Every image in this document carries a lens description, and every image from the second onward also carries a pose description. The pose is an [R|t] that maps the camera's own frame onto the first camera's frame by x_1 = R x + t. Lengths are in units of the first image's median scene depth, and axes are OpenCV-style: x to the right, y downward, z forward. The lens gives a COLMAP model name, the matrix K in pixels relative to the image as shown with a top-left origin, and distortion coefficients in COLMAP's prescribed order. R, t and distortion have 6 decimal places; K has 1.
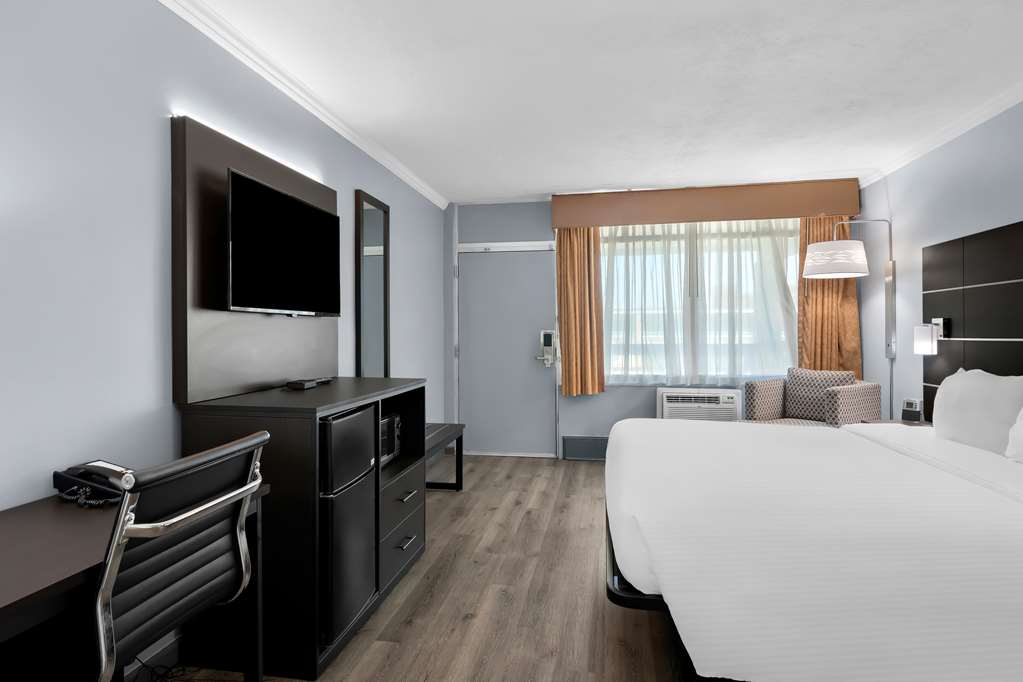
lens RADIAL K [[580.2, 0, 511.4], [0, 580.2, 328.3], [0, 0, 1]] dist [-0.000183, 0.000509]
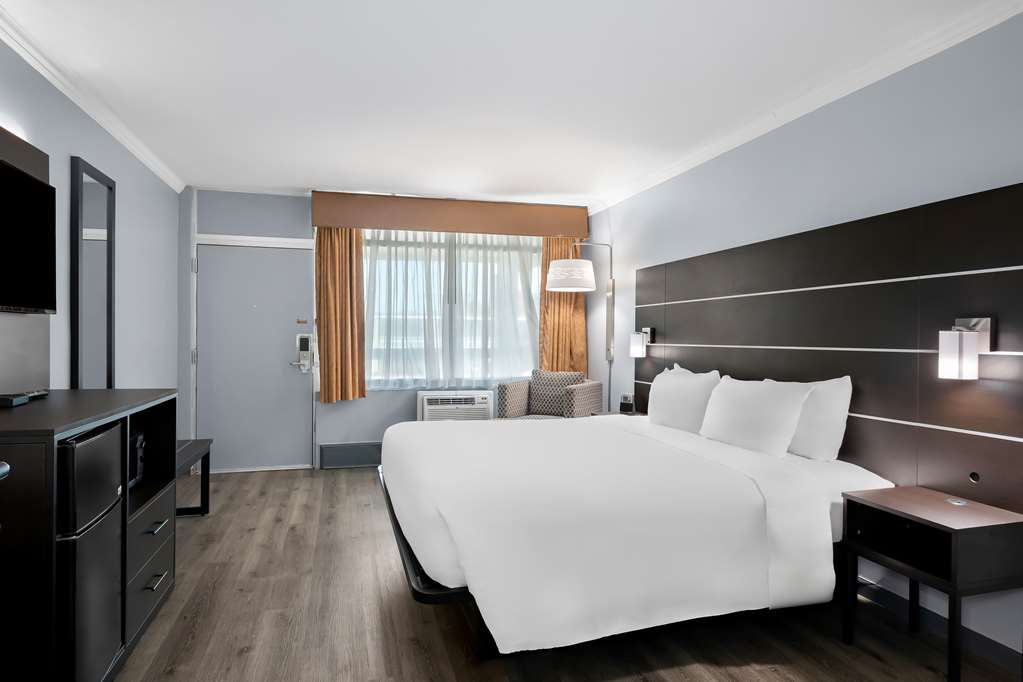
lens RADIAL K [[579.4, 0, 511.5], [0, 579.4, 341.0], [0, 0, 1]] dist [-0.000574, 0.001388]
pose [[0.903261, 0.005838, 0.429052, -0.042092], [-0.011824, 0.999866, 0.011289, 0.000360], [-0.428929, -0.015270, 0.903209, 0.007380]]
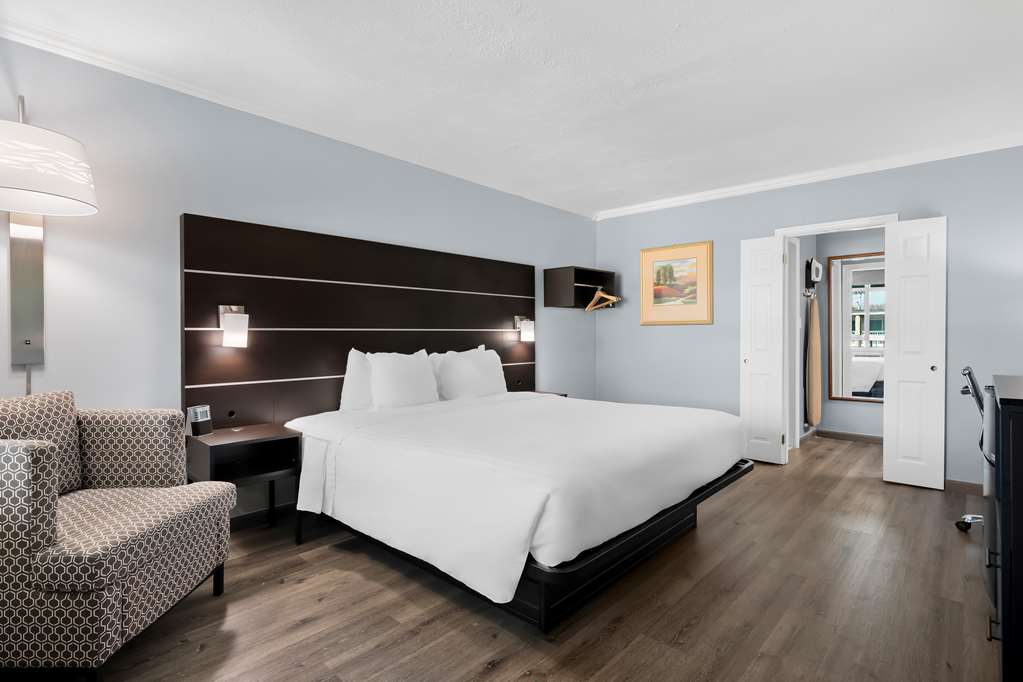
lens RADIAL K [[505.3, 0, 511.5], [0, 505.3, 341.0], [0, 0, 1]] dist [0.001066, 0.000188]
pose [[-0.842192, 0.000695, 0.539178, -0.016649], [0.002016, 0.999996, 0.001860, 0.025179], [-0.539175, 0.002653, -0.842190, 0.987957]]
